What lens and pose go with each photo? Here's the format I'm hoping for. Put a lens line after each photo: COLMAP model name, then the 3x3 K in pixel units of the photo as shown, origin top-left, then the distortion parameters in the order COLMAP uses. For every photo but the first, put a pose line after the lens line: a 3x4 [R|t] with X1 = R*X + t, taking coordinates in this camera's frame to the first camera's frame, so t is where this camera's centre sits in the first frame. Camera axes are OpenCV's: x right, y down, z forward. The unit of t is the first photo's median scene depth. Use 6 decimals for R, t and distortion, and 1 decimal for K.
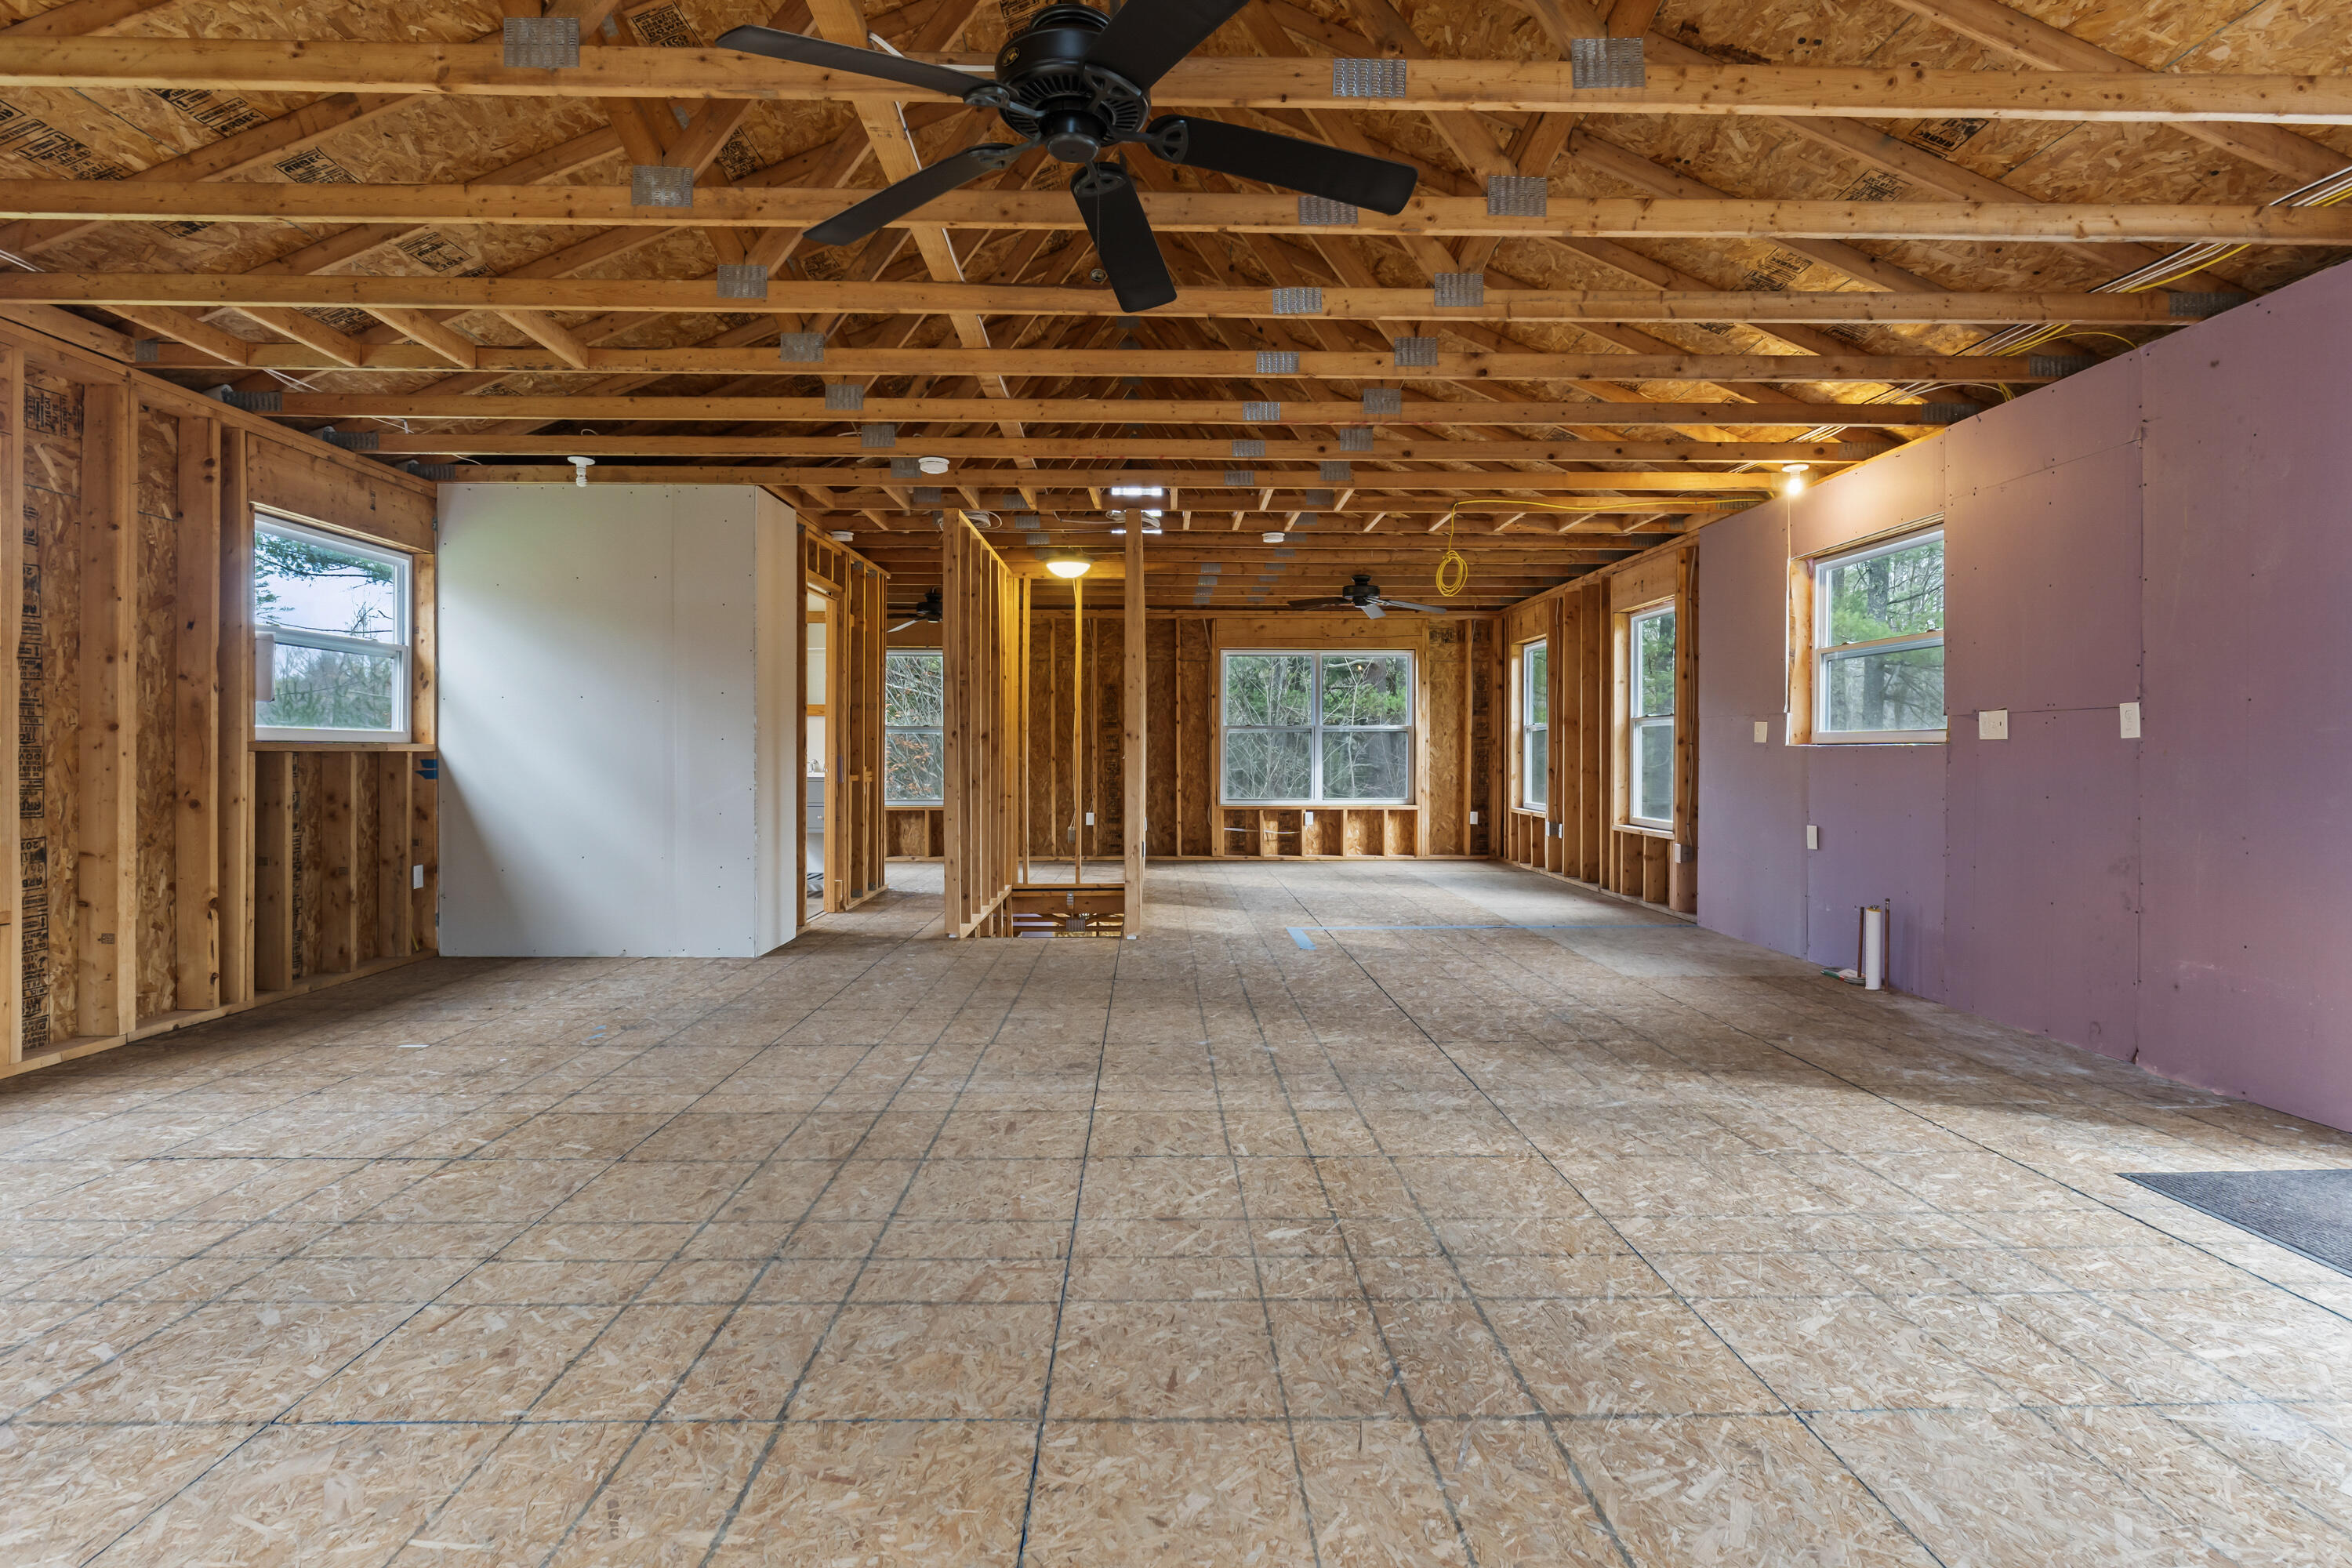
lens RADIAL K [[1185.7, 0, 1181.3], [0, 1185.7, 774.1], [0, 0, 1]] dist [-0.009933, 0.000283]
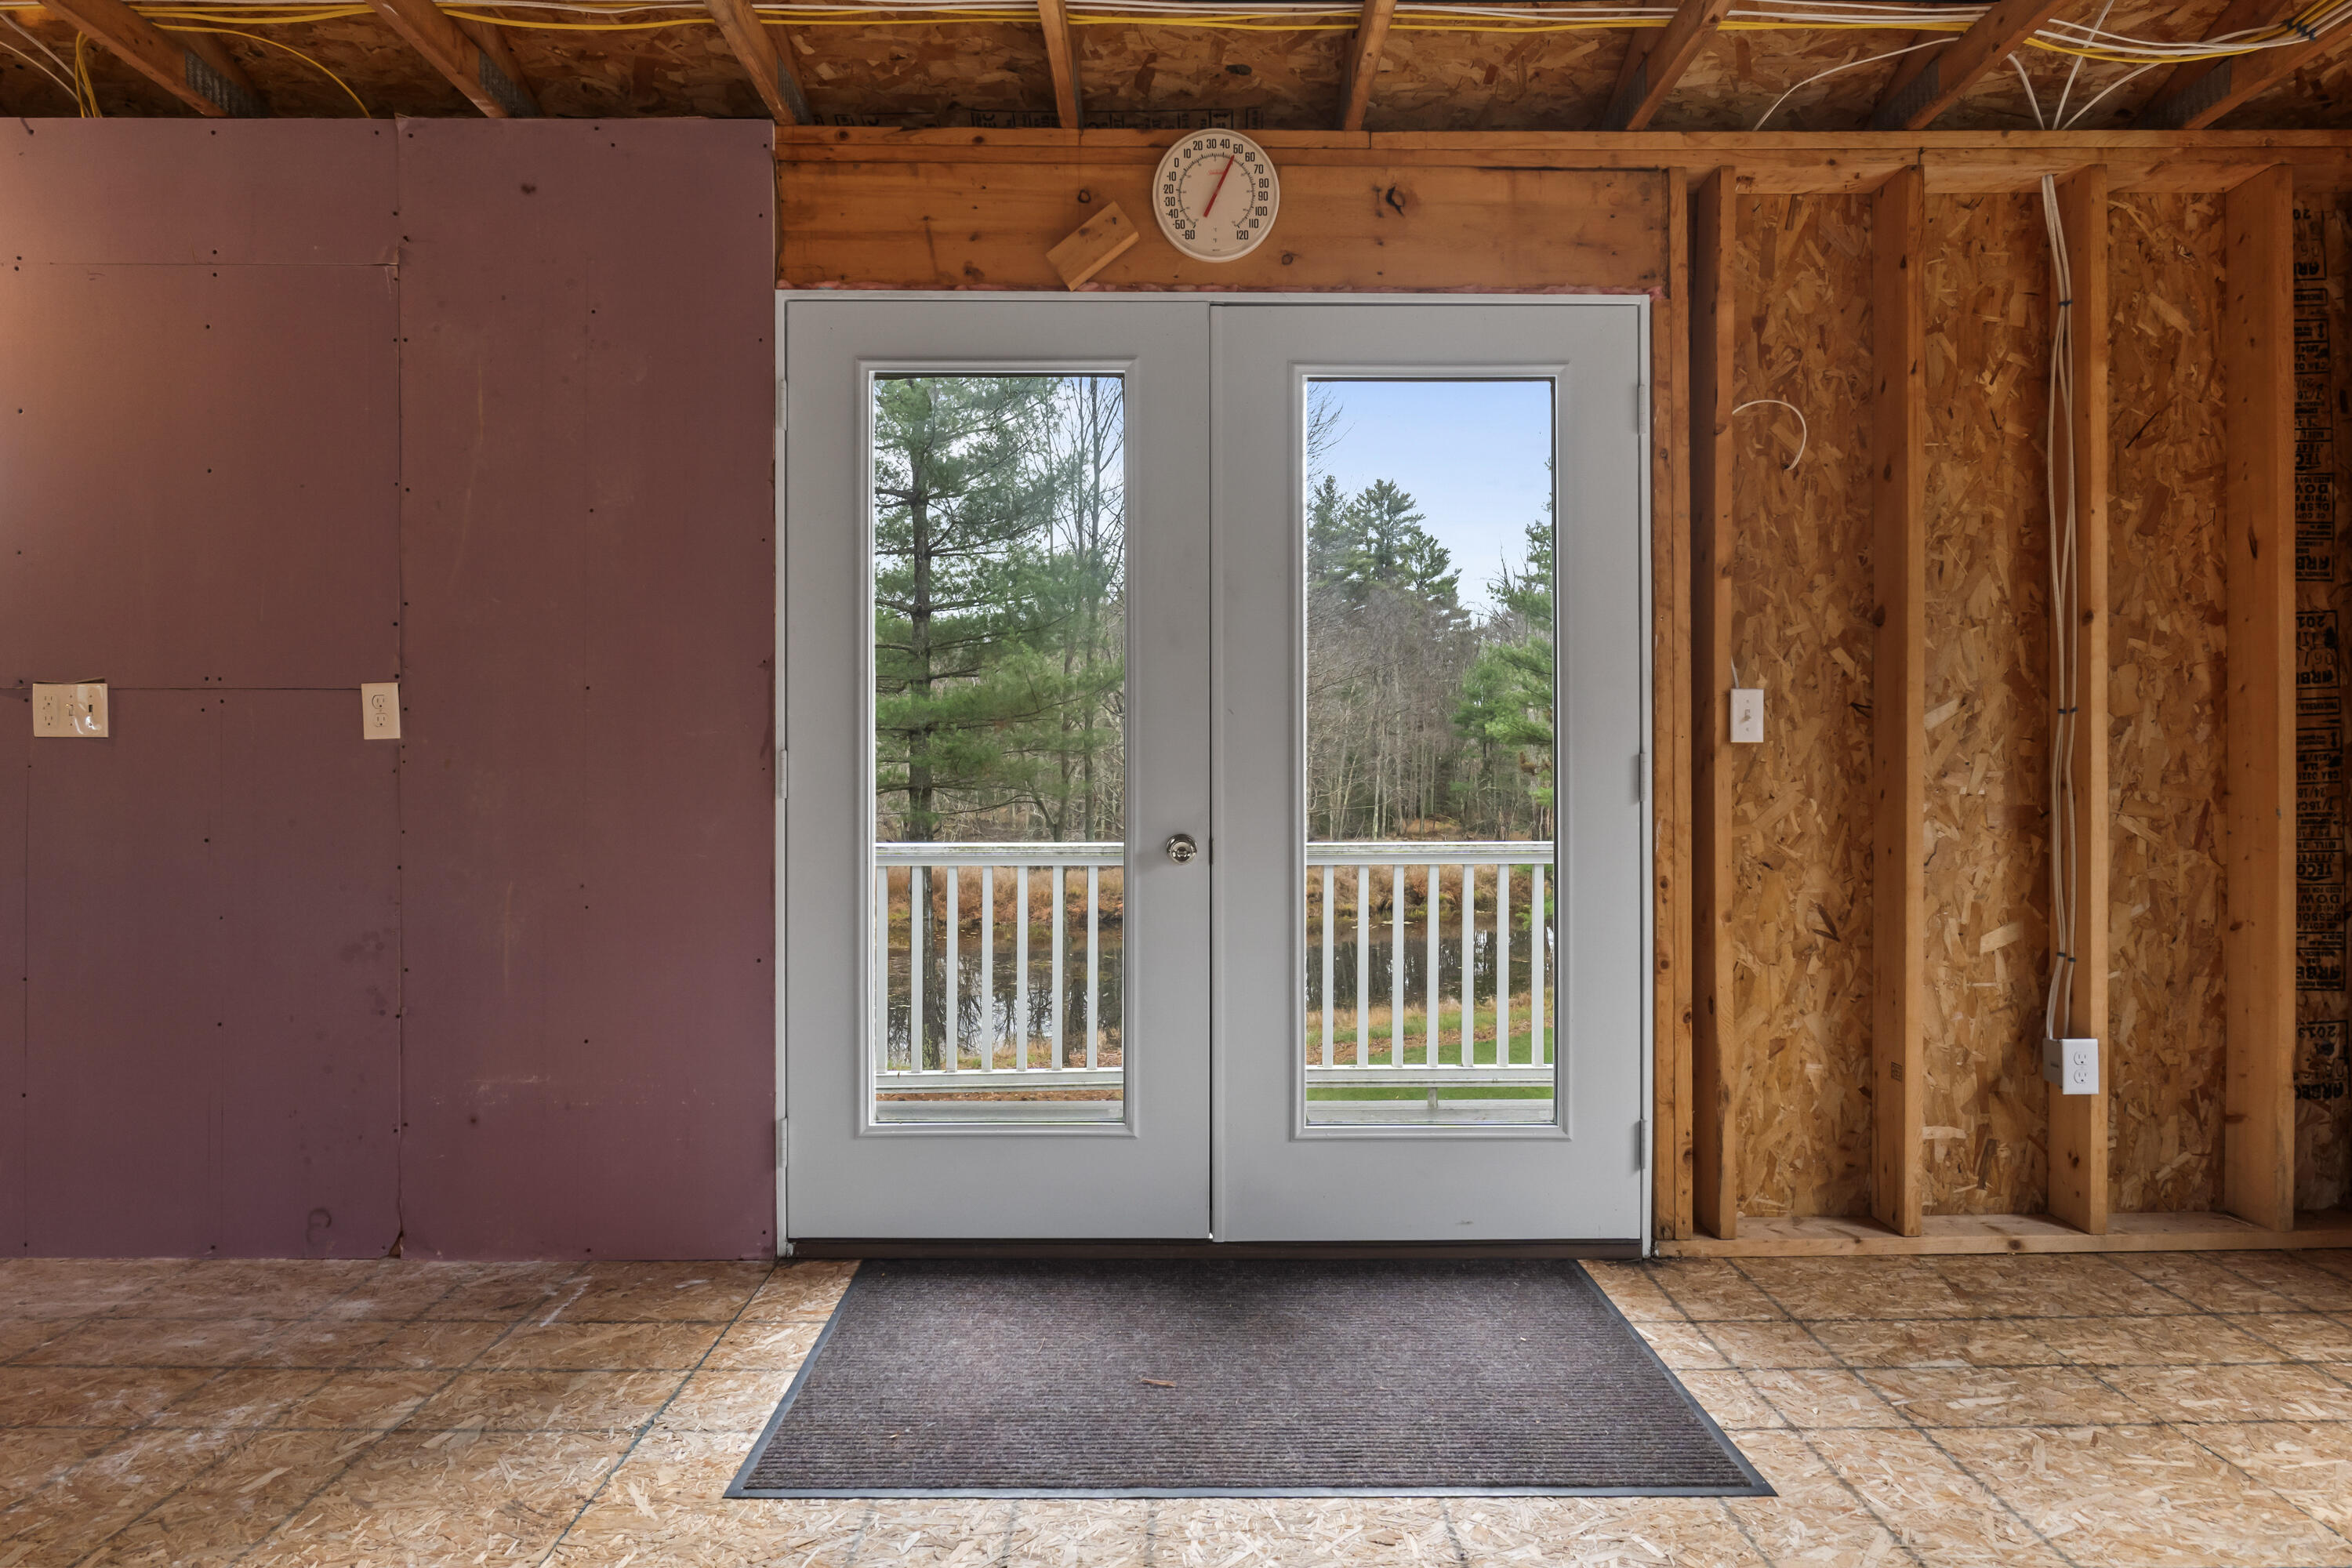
lens RADIAL K [[1301.8, 0, 1167.6], [0, 1301.8, 777.0], [0, 0, 1]] dist [-0.001145, -0.000276]
pose [[0.022048, -0.005961, 0.999739, 0.087387], [0.014657, 0.999877, 0.005638, -0.005957], [-0.999649, 0.014528, 0.022133, 0.397561]]
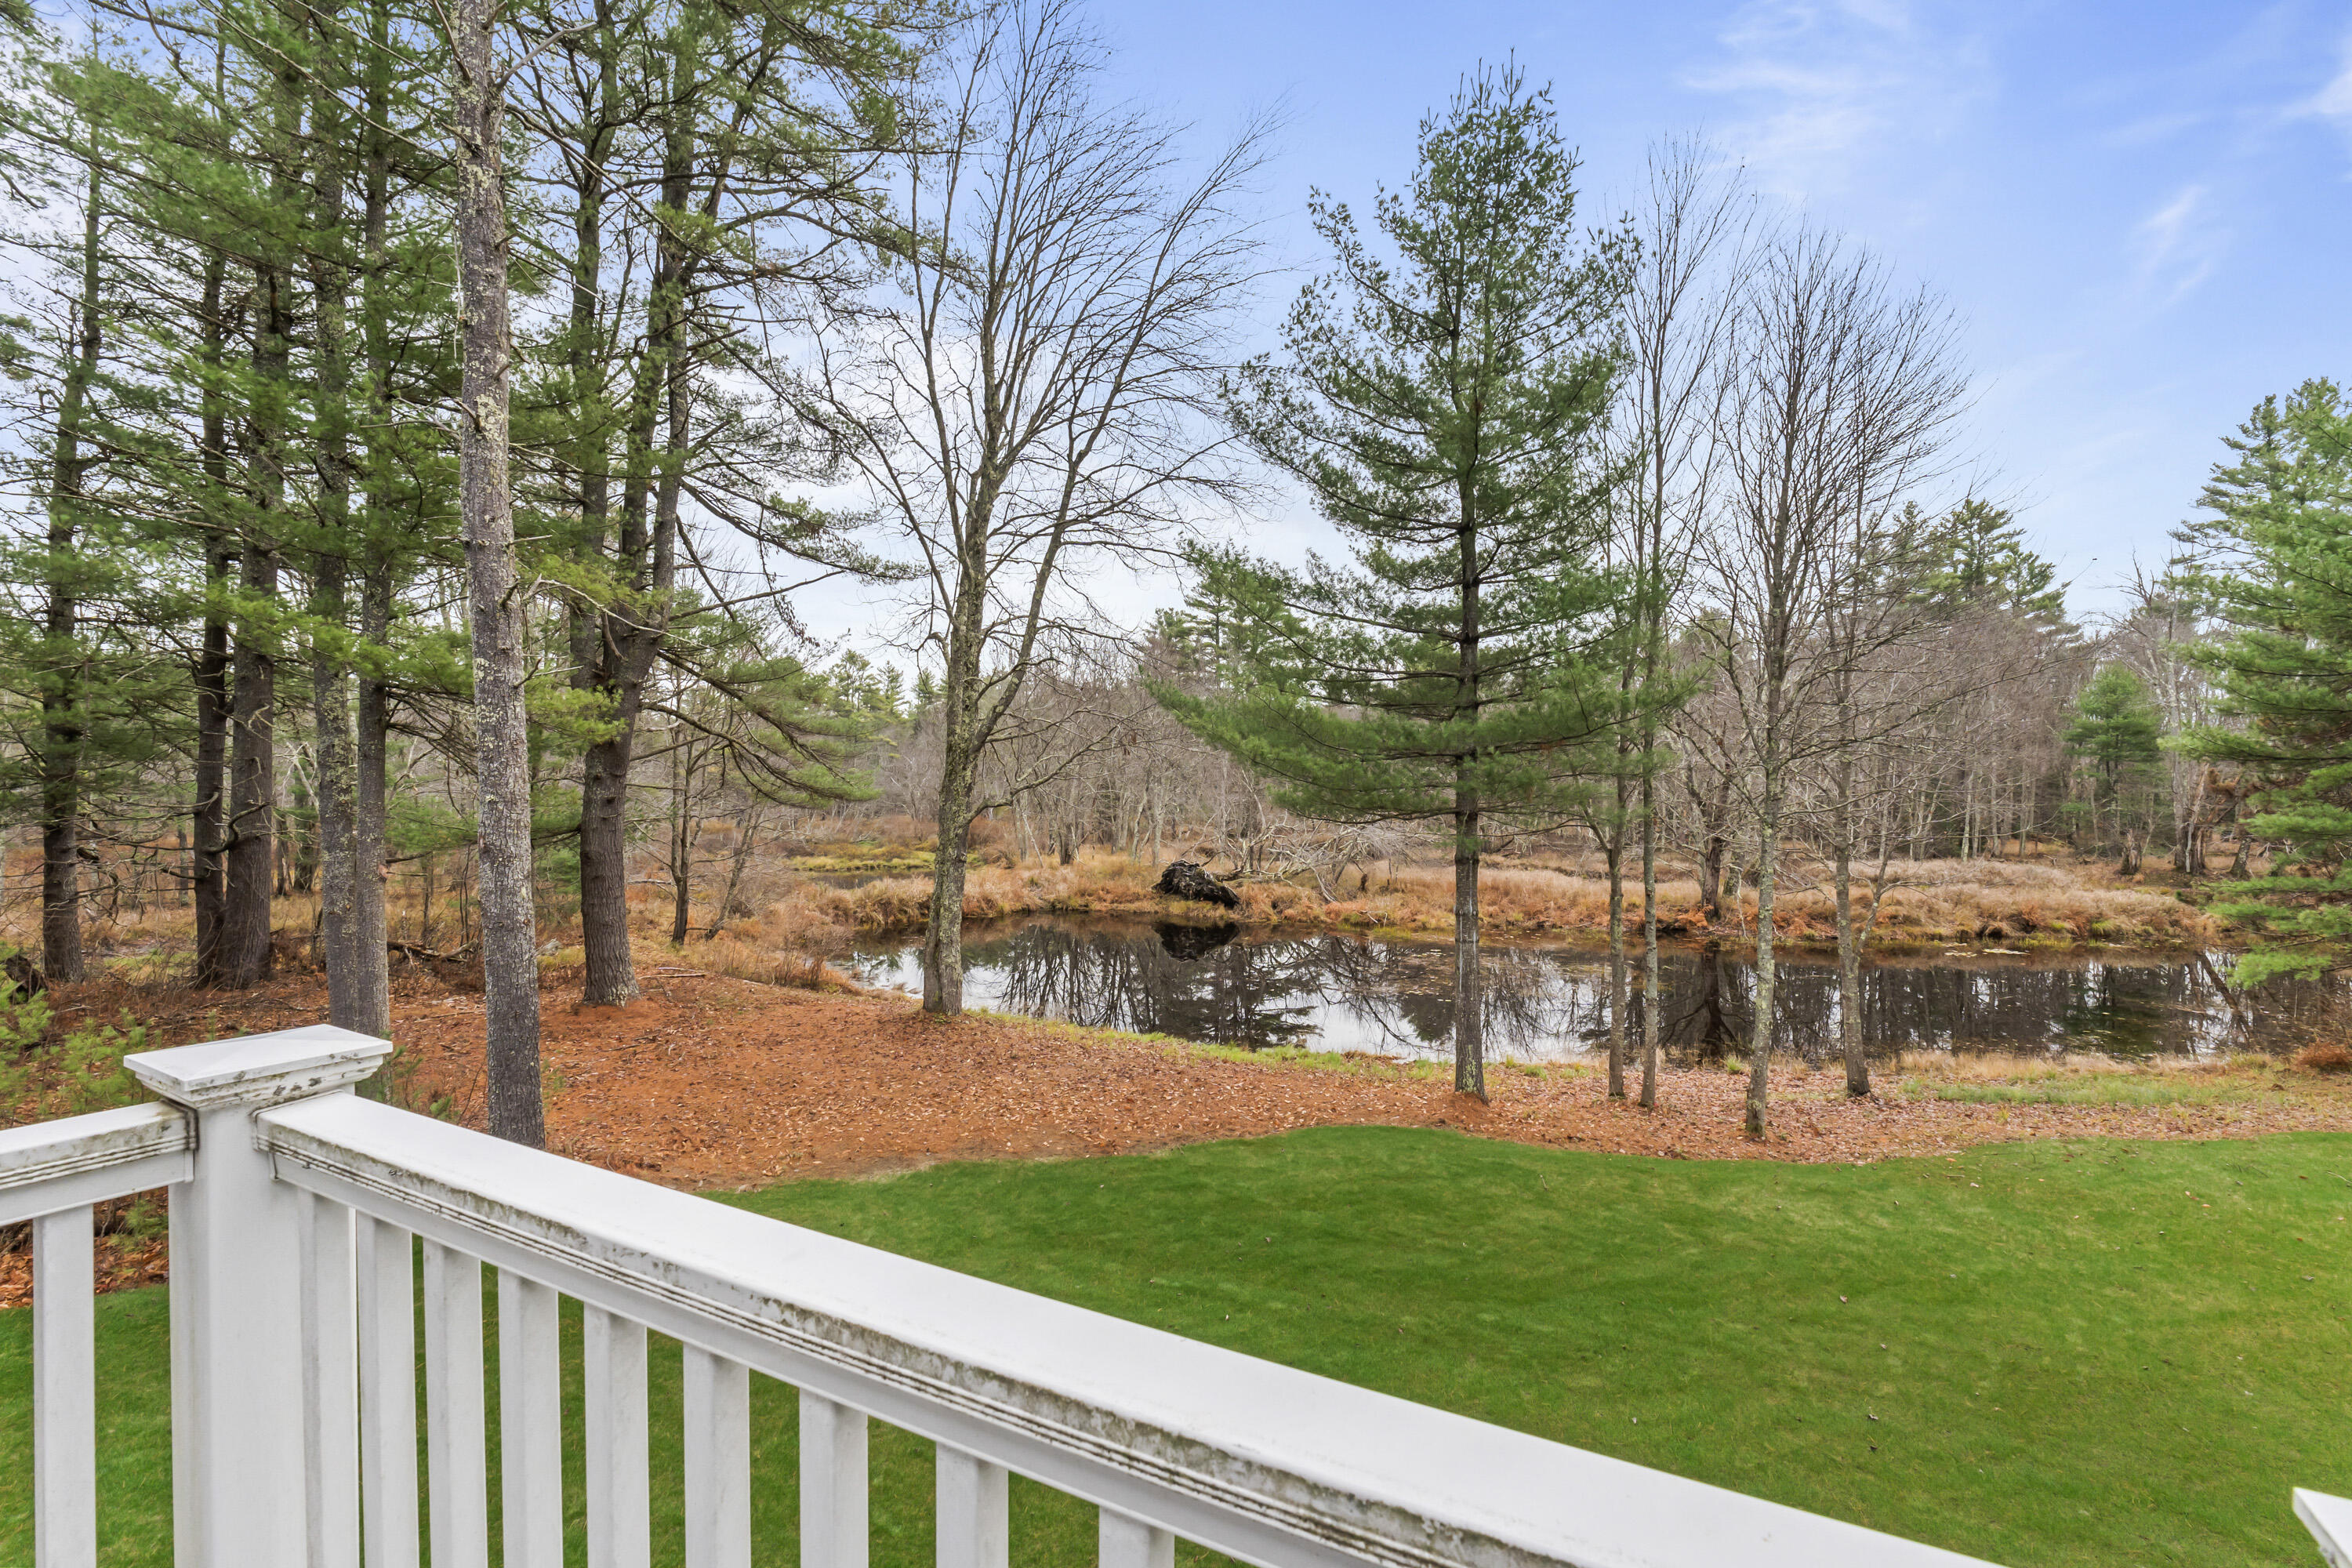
lens RADIAL K [[991.1, 0, 1177.9], [0, 991.1, 817.2], [0, 0, 1]] dist [-0.011749, -0.000457]
pose [[0.502813, -0.025094, 0.864031, 0.826450], [0.015704, 0.999679, 0.019895, -0.019872], [-0.864252, 0.003565, 0.503046, 0.457293]]
